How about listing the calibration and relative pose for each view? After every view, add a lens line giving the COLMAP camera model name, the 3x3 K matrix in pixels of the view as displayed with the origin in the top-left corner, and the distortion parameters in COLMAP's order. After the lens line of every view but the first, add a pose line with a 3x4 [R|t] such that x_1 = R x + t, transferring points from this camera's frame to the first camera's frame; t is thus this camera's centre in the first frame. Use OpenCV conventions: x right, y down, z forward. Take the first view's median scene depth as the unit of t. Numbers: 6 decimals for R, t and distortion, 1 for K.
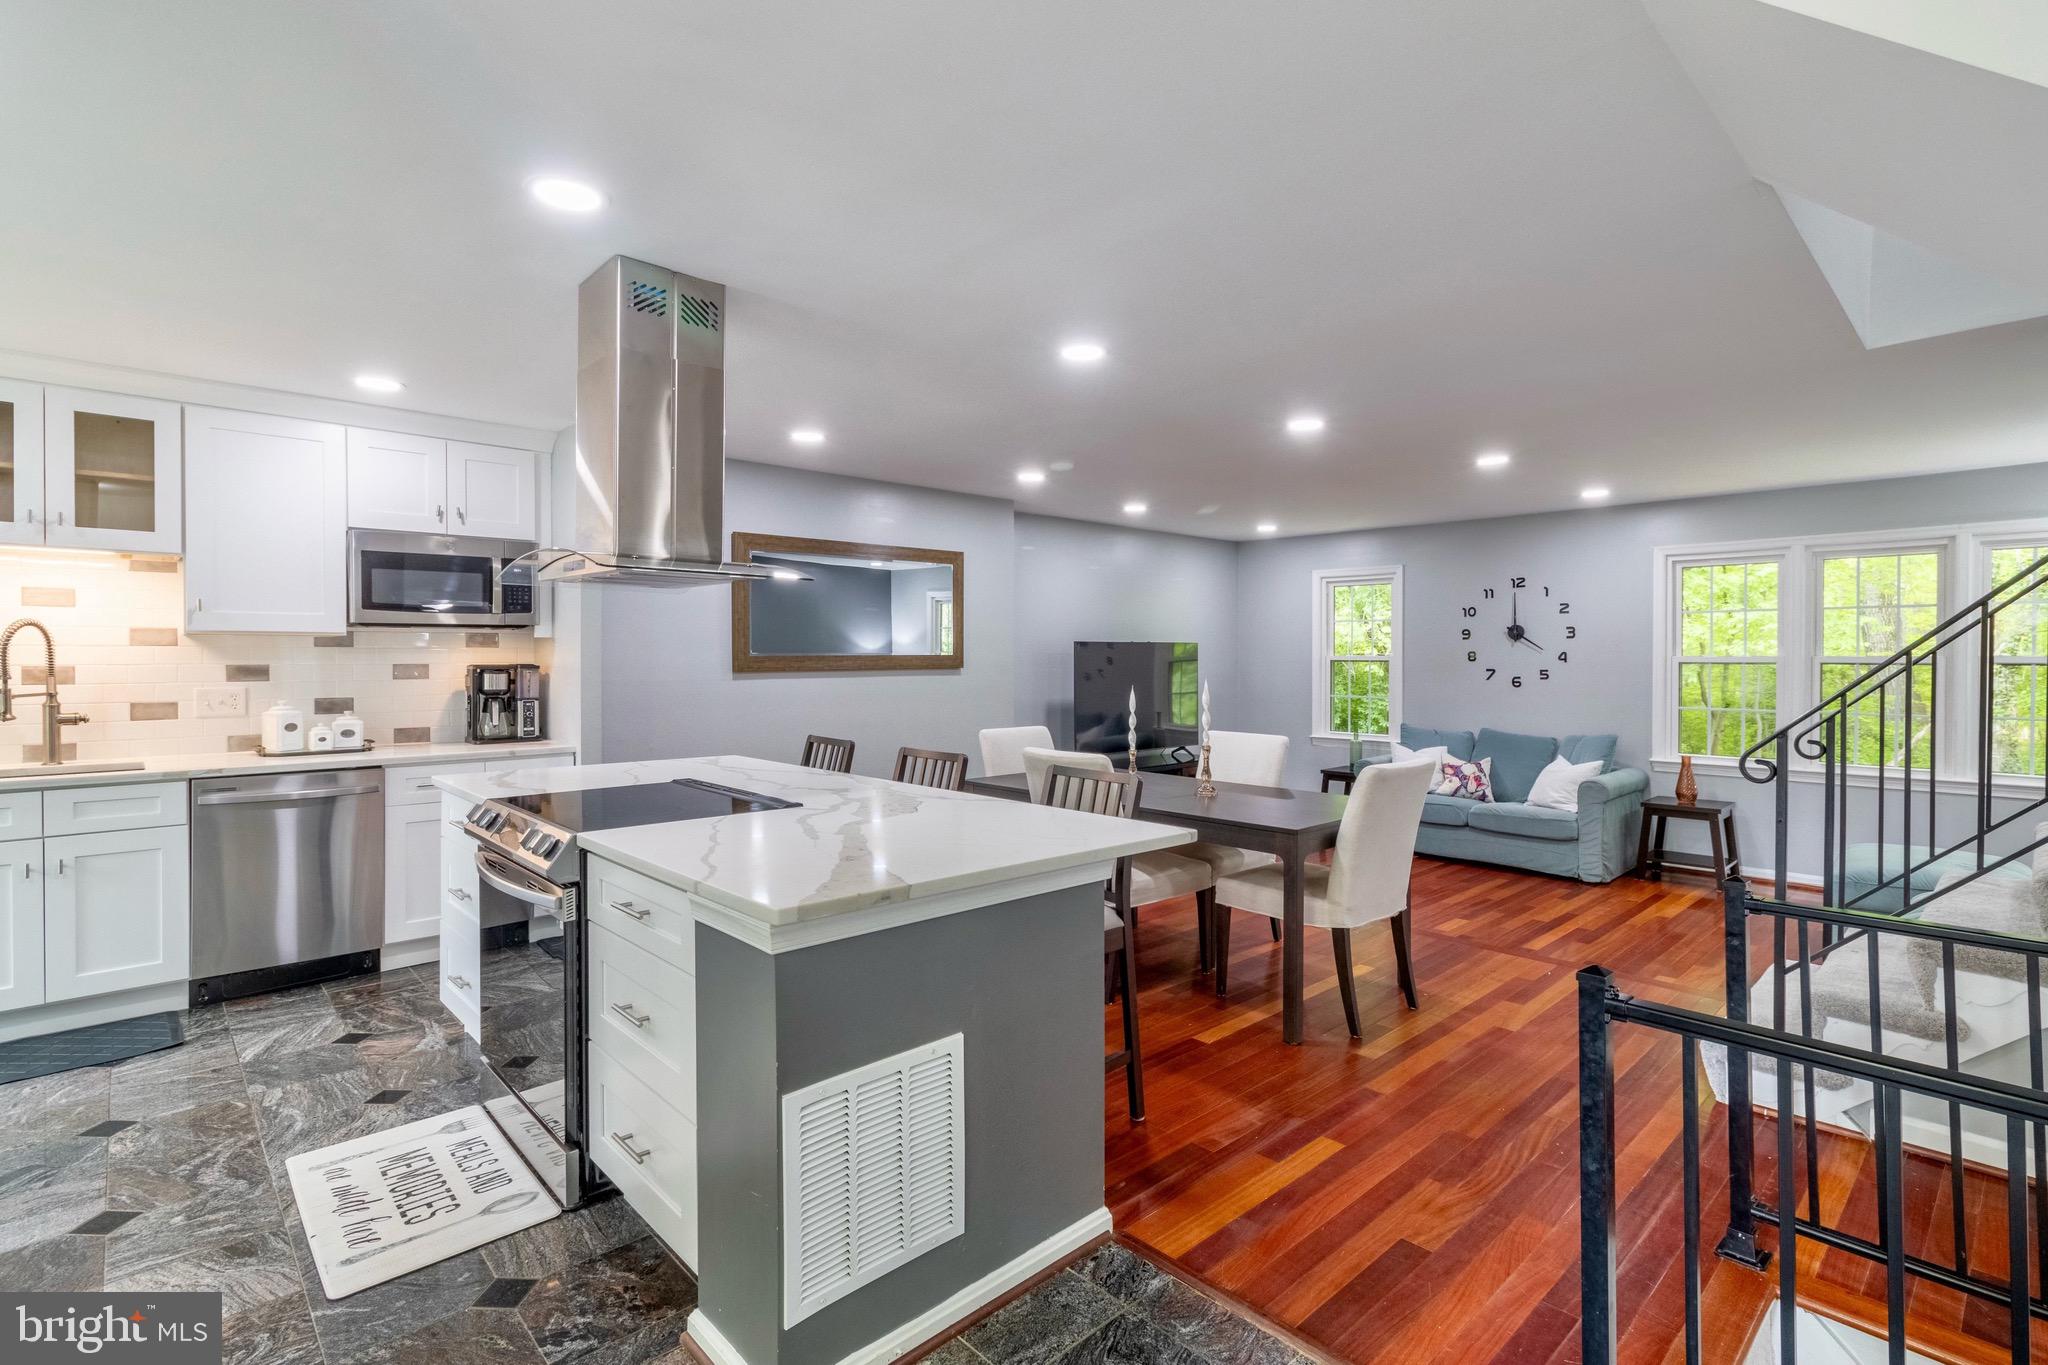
lens RADIAL K [[964.0, 0, 1021.2], [0, 964.0, 661.5], [0, 0, 1]] dist [0.002631, 0.000198]
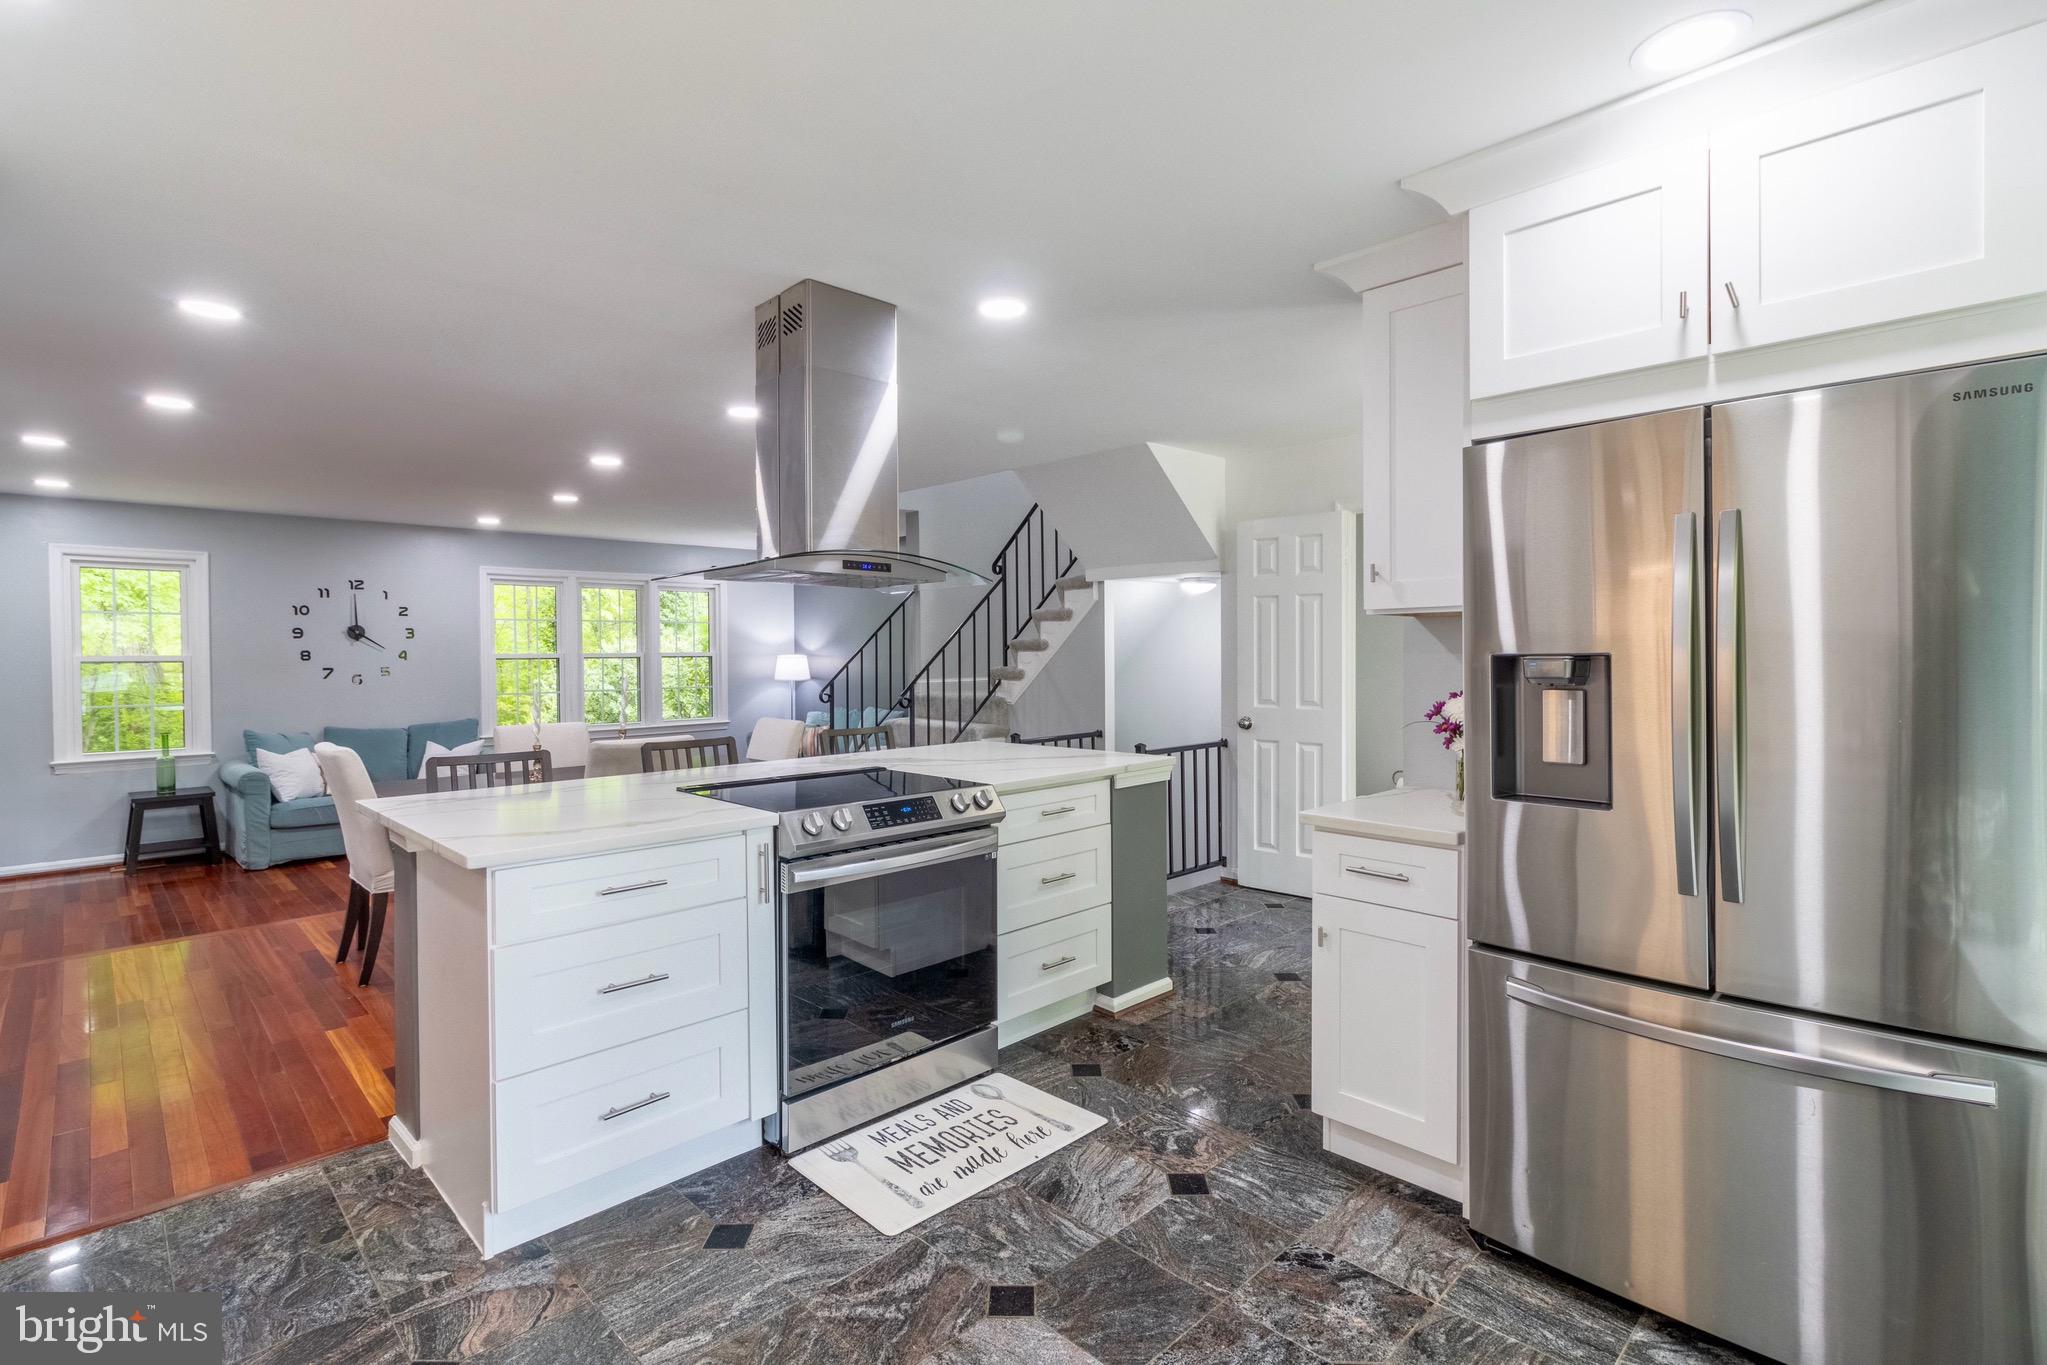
lens RADIAL K [[963.6, 0, 1020.7], [0, 963.6, 661.5], [0, 0, 1]] dist [0.002631, 0.000198]
pose [[-0.023437, -0.012492, 0.999647, -0.983302], [0.013341, 0.999829, 0.012807, -0.003725], [-0.999636, 0.013637, -0.023266, 0.546201]]
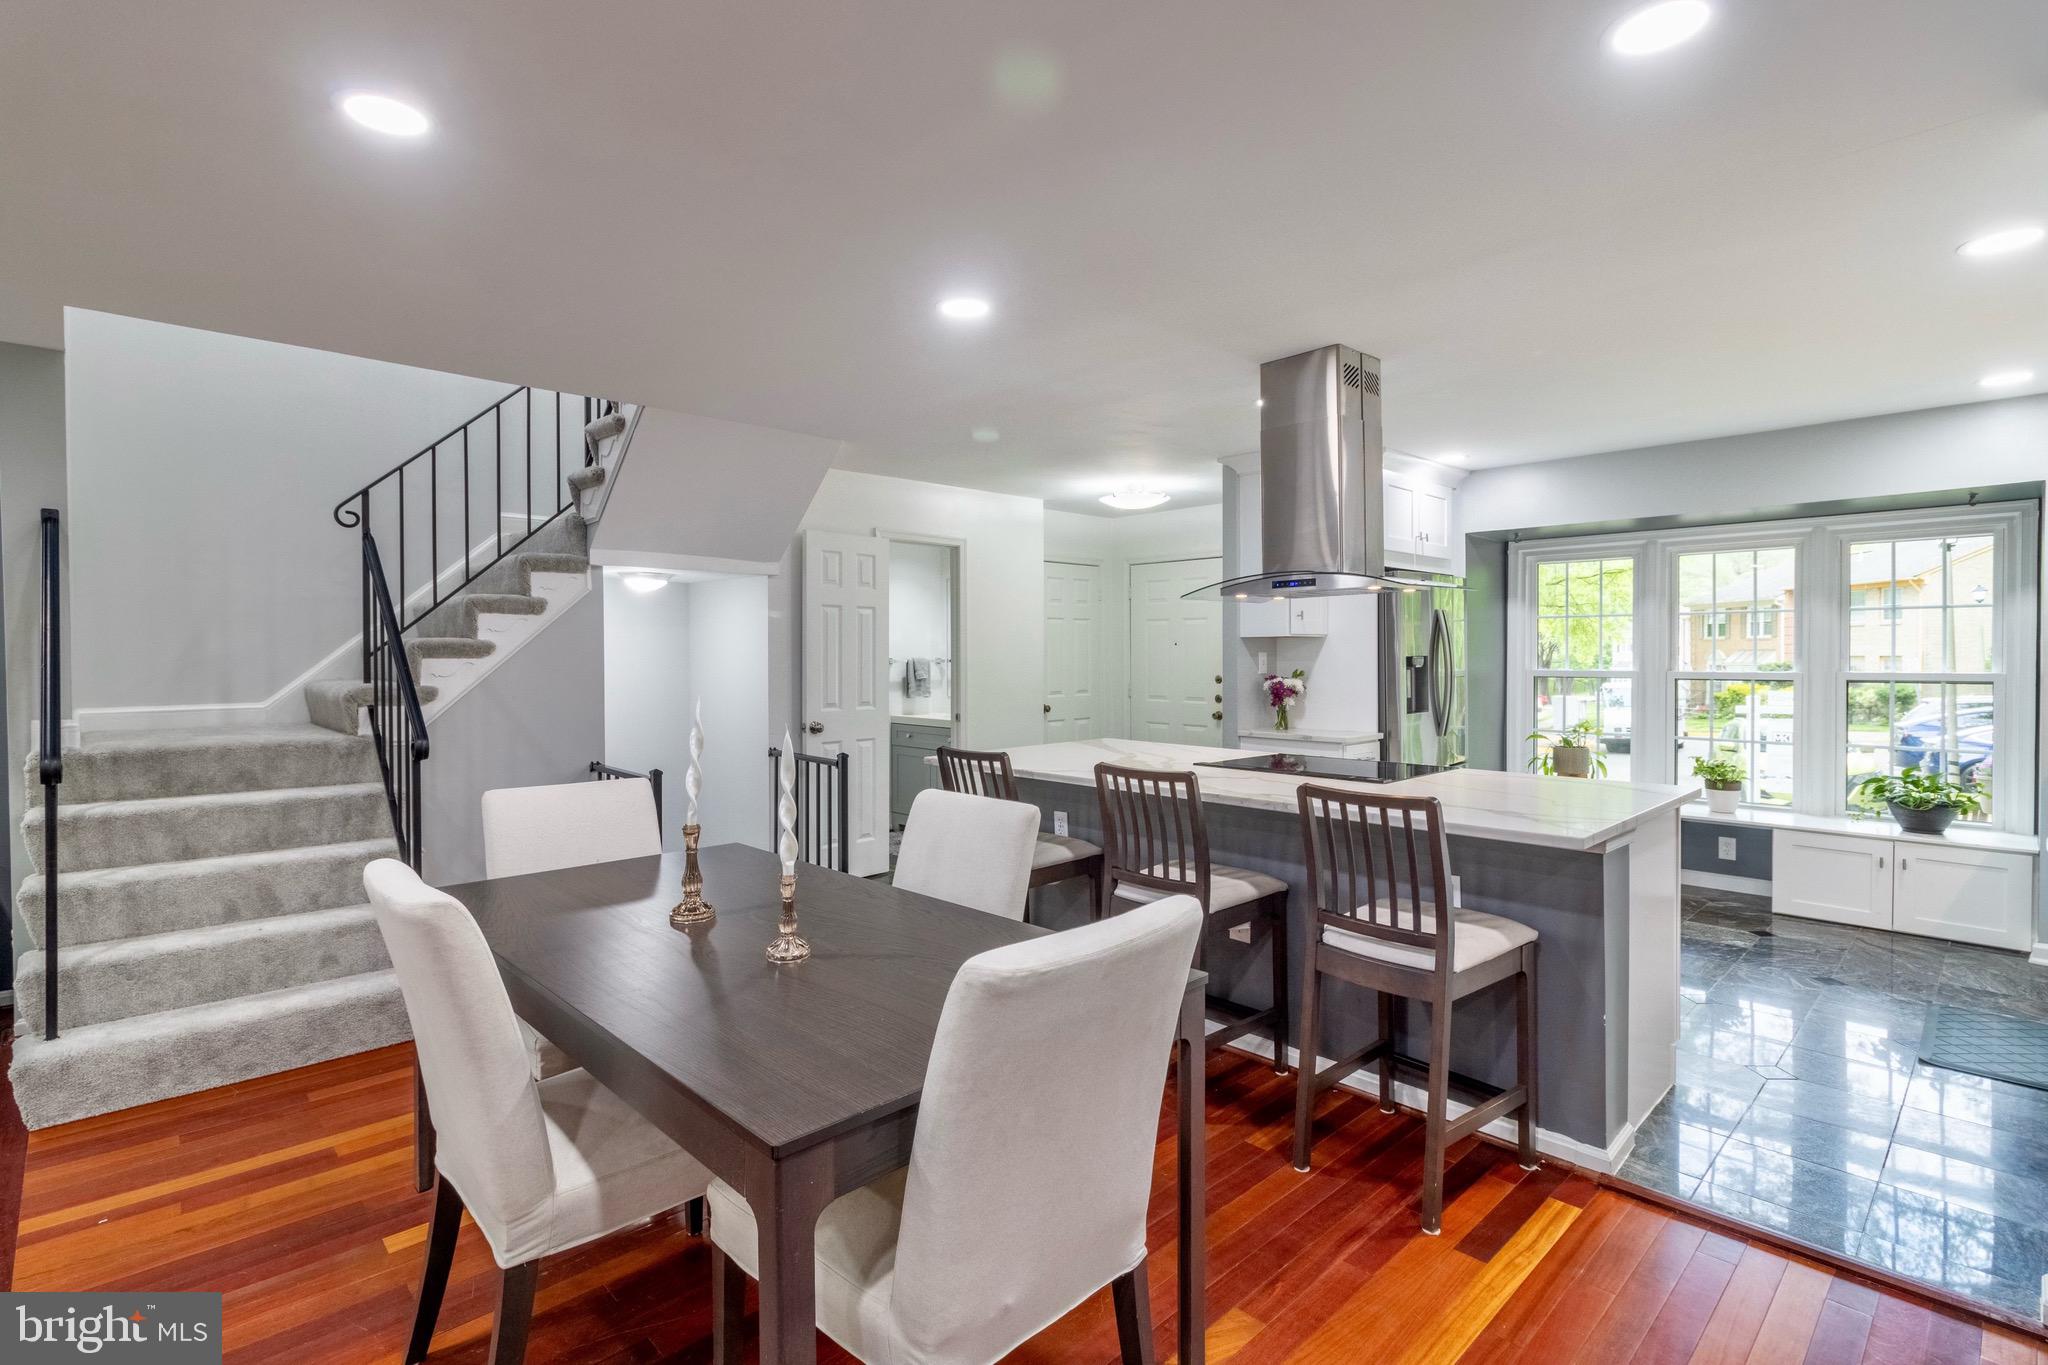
lens RADIAL K [[964.0, 0, 1021.2], [0, 964.0, 661.5], [0, 0, 1]] dist [0.002631, 0.000198]
pose [[-0.999917, 0.002499, -0.012623, 0.020201], [0.002364, 0.999940, 0.010727, -0.005740], [0.012650, 0.010696, -0.999863, 1.526904]]
